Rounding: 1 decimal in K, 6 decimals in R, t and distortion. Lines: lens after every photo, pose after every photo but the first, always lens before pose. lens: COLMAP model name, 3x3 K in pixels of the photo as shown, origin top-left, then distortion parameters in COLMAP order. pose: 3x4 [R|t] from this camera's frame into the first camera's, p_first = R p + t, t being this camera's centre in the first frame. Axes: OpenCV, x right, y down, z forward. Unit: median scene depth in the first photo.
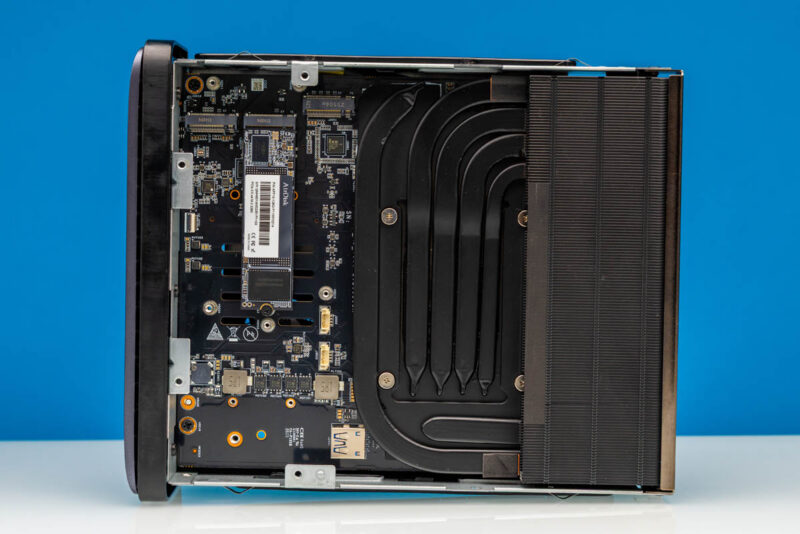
lens RADIAL K [[2021.2, 0, 400.0], [0, 2021.2, 267.0], [0, 0, 1]] dist [-0.001982, 0.140723]
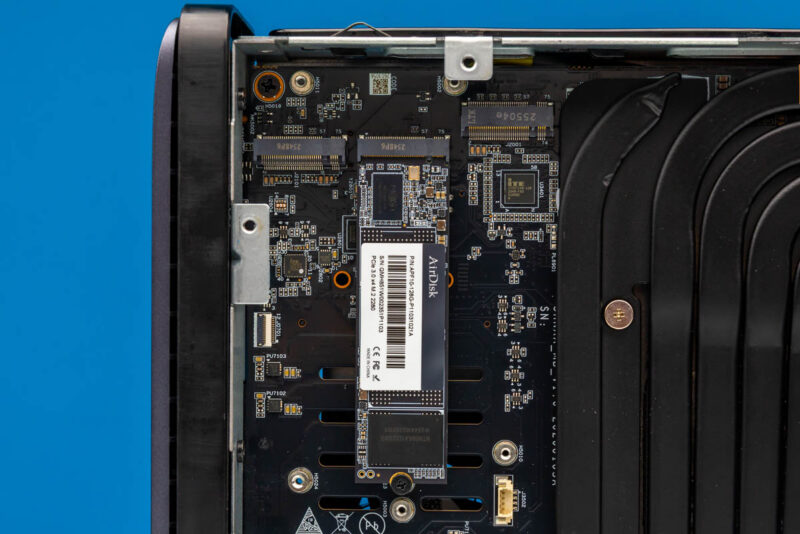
lens RADIAL K [[2510.4, 0, 399.2], [0, 2510.4, 368.2], [0, 0, 1]] dist [0.041037, -0.701970]
pose [[0.999386, -0.010474, -0.033429, -0.042790], [0.010103, 0.999886, -0.011257, -0.002937], [0.033543, 0.010912, 0.999378, 0.301332]]
